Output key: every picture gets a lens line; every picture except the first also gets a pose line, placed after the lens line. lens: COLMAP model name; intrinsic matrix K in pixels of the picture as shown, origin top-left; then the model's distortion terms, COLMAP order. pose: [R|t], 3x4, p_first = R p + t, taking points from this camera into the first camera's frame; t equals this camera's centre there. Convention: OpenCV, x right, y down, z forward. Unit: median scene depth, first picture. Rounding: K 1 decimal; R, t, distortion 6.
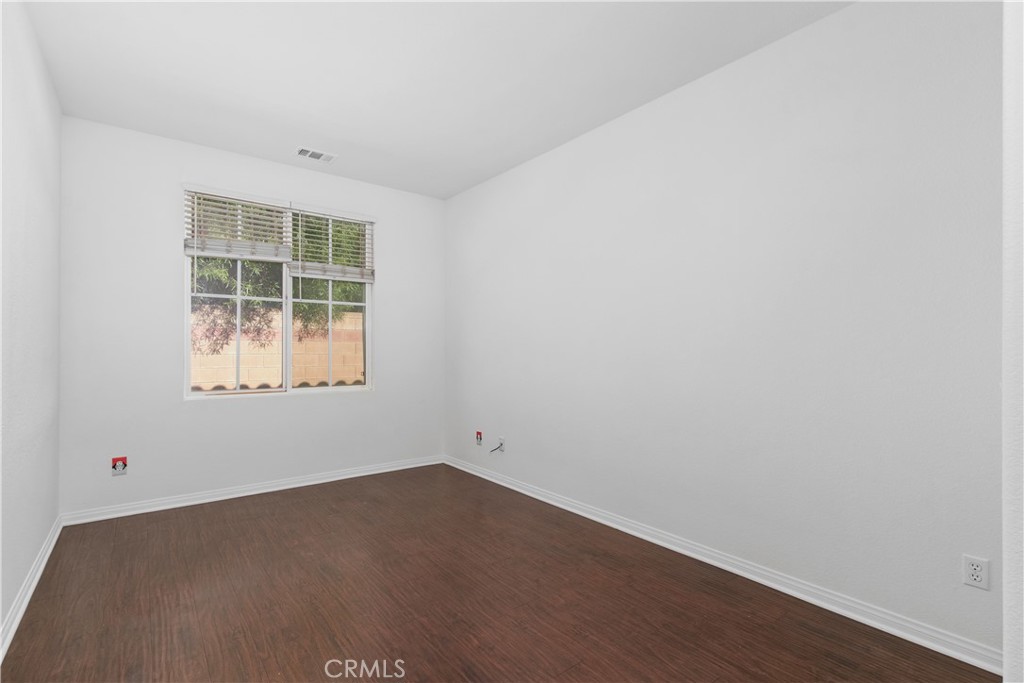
lens RADIAL K [[477.8, 0, 506.7], [0, 477.8, 347.3], [0, 0, 1]] dist [-0.000308, -0.000359]
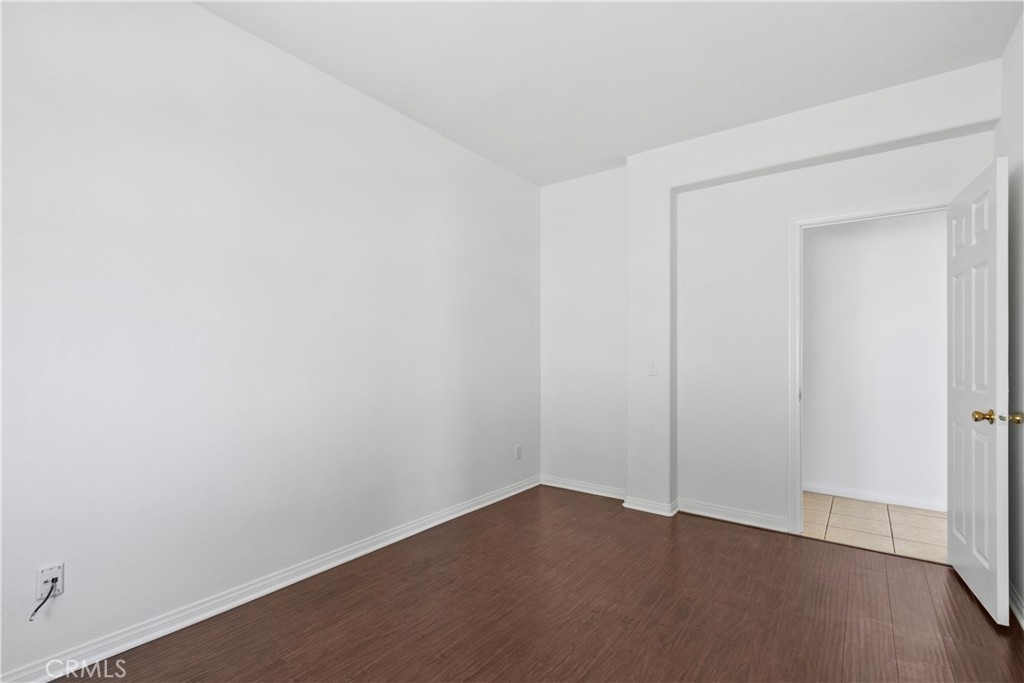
lens RADIAL K [[477.8, 0, 506.7], [0, 477.8, 347.3], [0, 0, 1]] dist [-0.000308, -0.000359]
pose [[-0.275887, 0.009604, 0.961142, -0.804836], [-0.005157, 0.999921, -0.011471, 0.003161], [-0.961176, -0.008121, -0.275816, 1.140909]]
